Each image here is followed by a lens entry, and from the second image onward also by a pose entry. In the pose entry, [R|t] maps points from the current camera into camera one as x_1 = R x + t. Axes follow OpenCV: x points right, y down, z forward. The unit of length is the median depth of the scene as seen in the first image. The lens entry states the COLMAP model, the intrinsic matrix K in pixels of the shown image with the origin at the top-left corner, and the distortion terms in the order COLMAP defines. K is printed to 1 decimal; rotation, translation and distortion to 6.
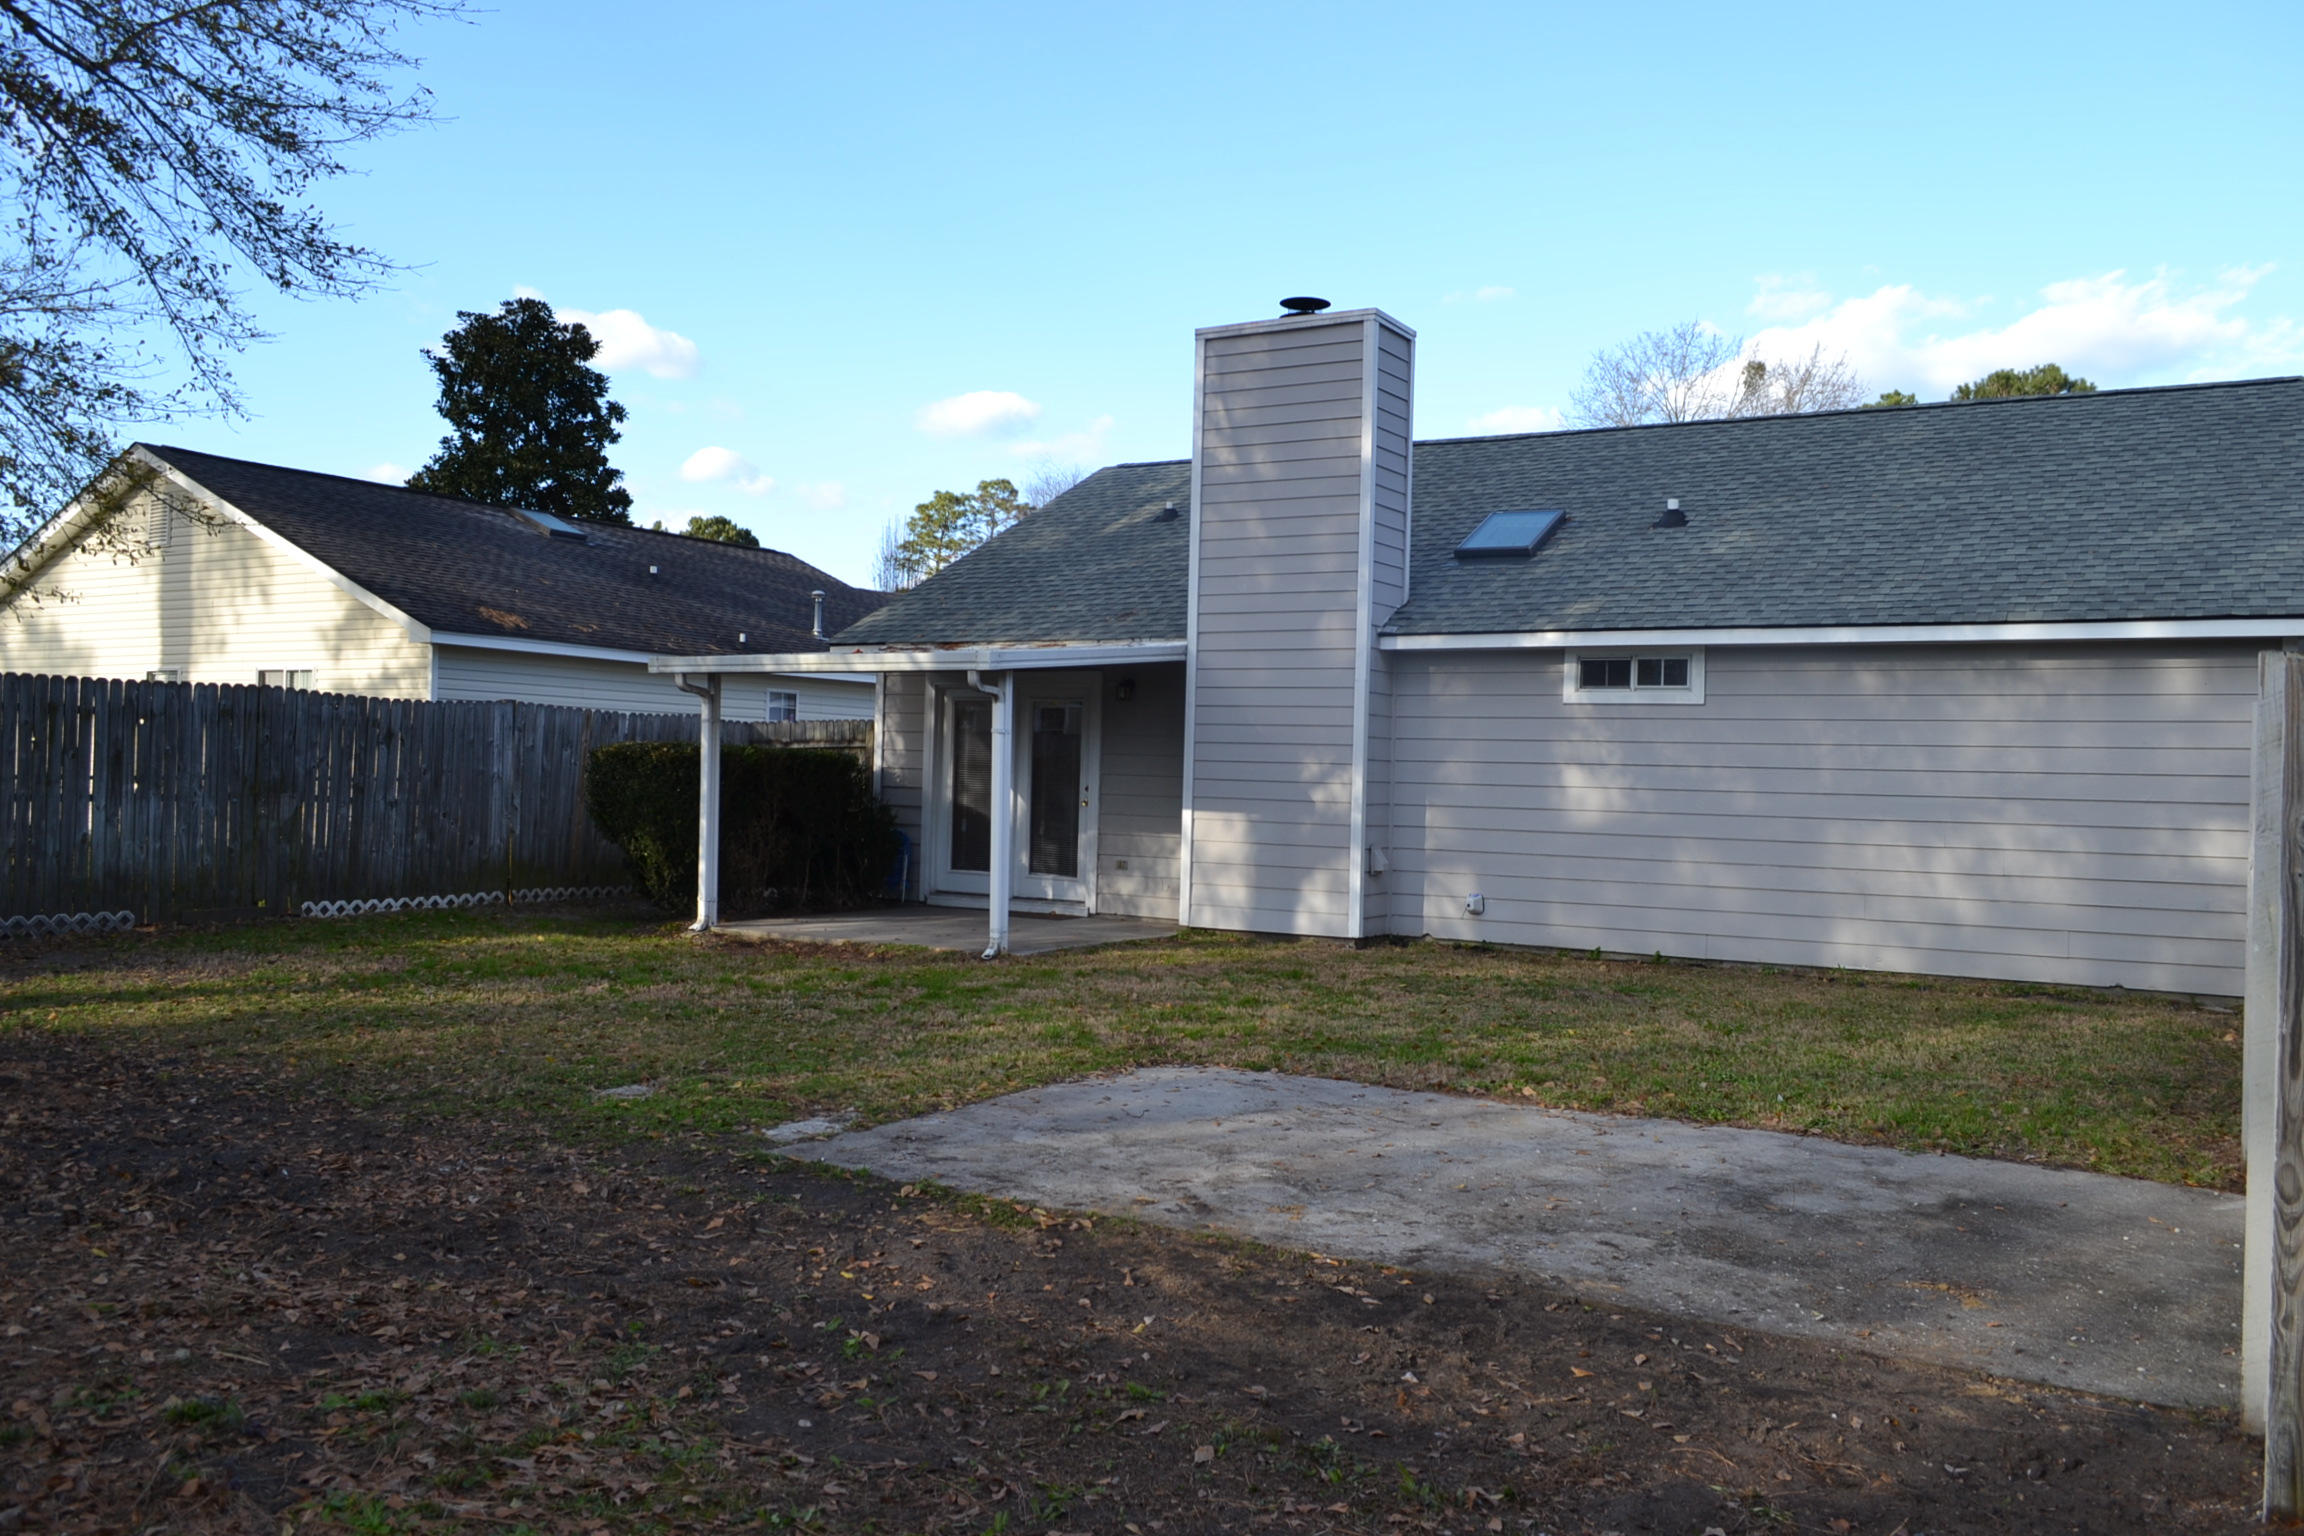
lens RADIAL K [[1837.5, 0, 1147.2], [0, 1837.5, 759.4], [0, 0, 1]] dist [-0.008315, 0.003936]
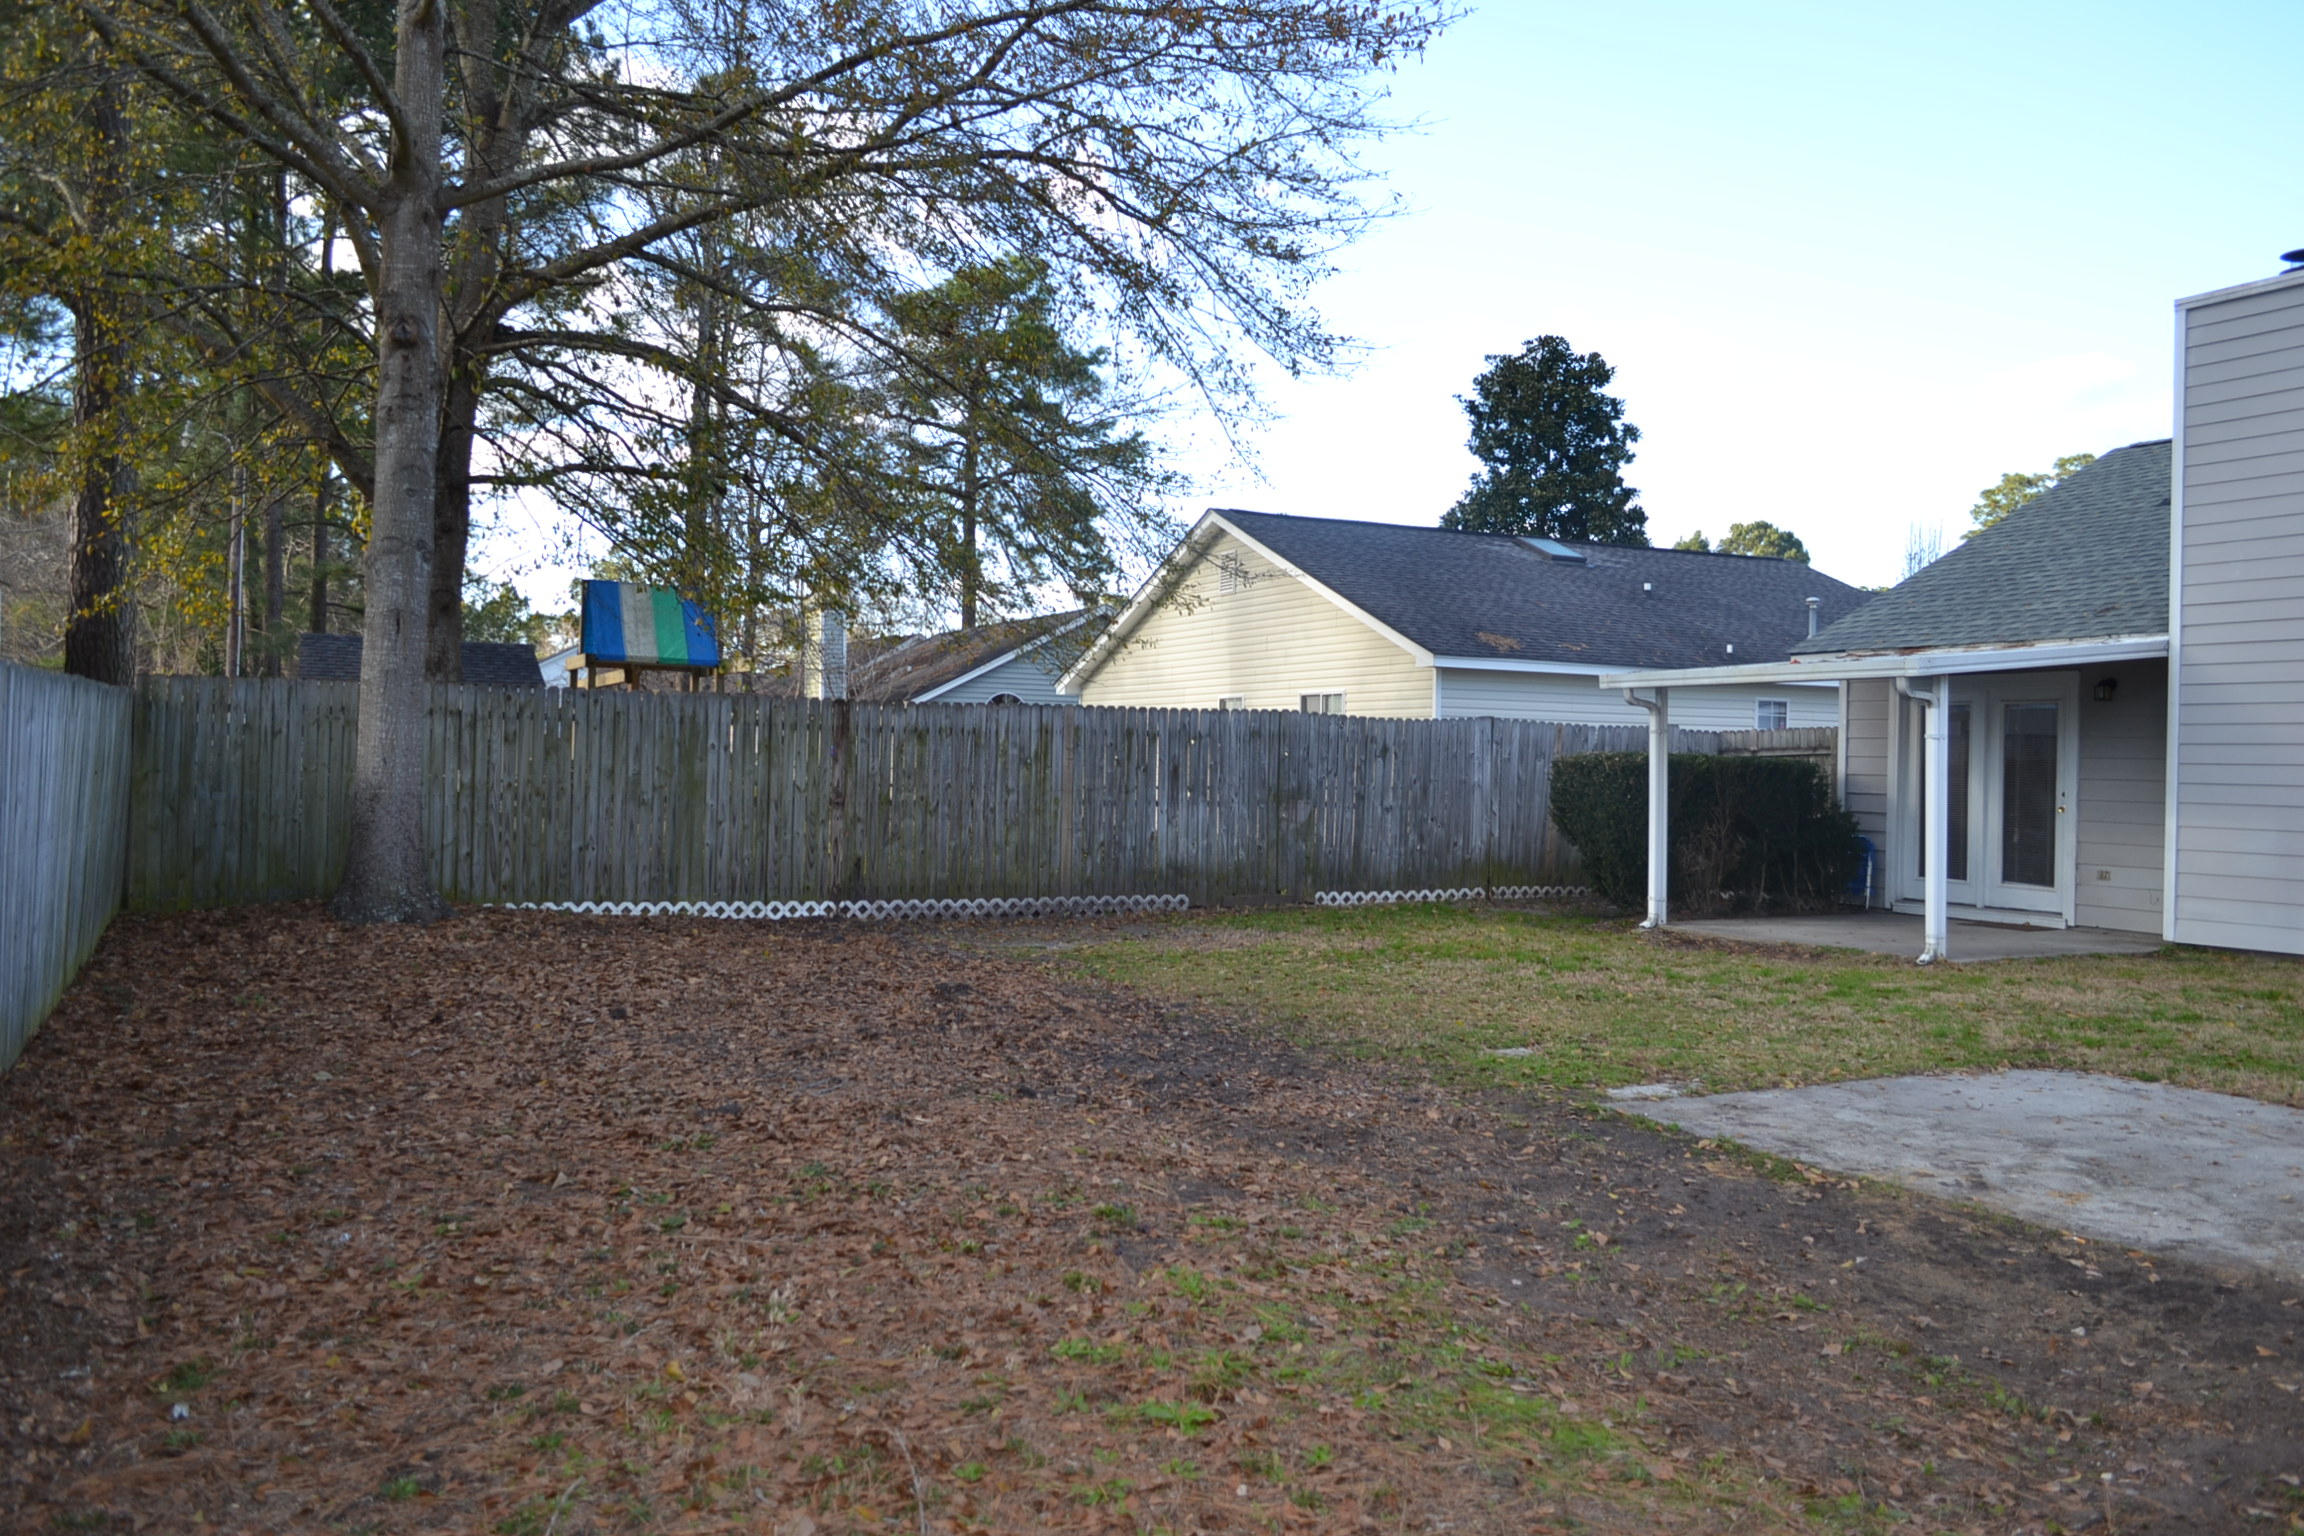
lens RADIAL K [[1837.5, 0, 1158.2], [0, 1837.5, 755.3], [0, 0, 1]] dist [-0.008315, 0.003936]
pose [[0.851151, -0.014222, -0.524728, 0.078868], [0.010289, 0.999893, -0.010412, 0.000857], [0.524820, 0.003463, 0.851206, -0.064563]]
